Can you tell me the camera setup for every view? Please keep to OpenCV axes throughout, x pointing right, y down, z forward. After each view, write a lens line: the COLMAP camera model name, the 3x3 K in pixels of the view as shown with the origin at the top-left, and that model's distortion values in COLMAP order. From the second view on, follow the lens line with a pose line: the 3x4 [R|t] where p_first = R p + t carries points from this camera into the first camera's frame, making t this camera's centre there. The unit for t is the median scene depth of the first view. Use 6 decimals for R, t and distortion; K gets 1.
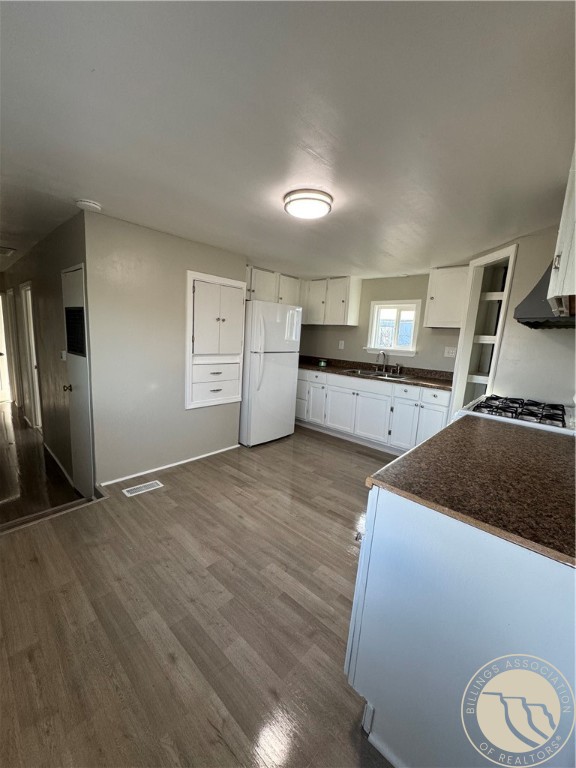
lens RADIAL K [[306.9, 0, 289.0], [0, 306.9, 384.3], [0, 0, 1]] dist [0.006540, -0.000622]
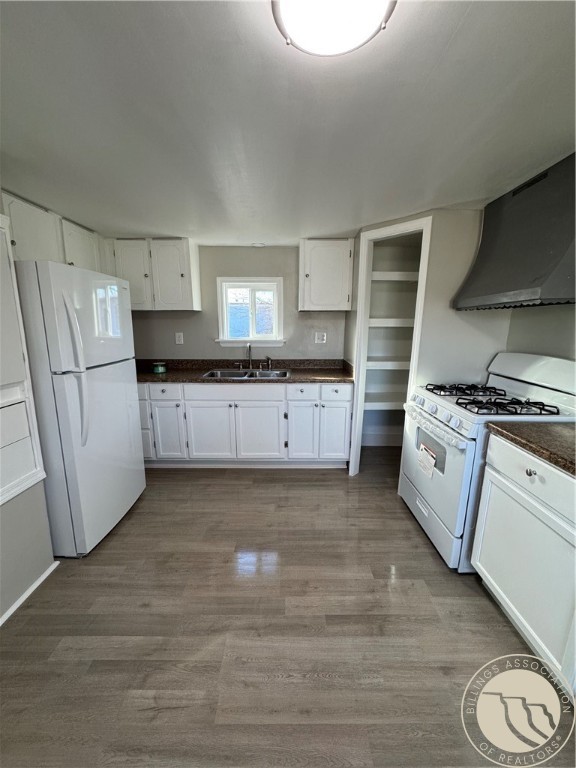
lens RADIAL K [[306.9, 0, 286.0], [0, 306.9, 384.3], [0, 0, 1]] dist [0.006540, -0.000622]
pose [[0.739424, -0.179340, 0.648914, -0.152879], [0.144844, 0.983673, 0.106809, -0.077539], [-0.657474, 0.015014, 0.753328, 0.367907]]
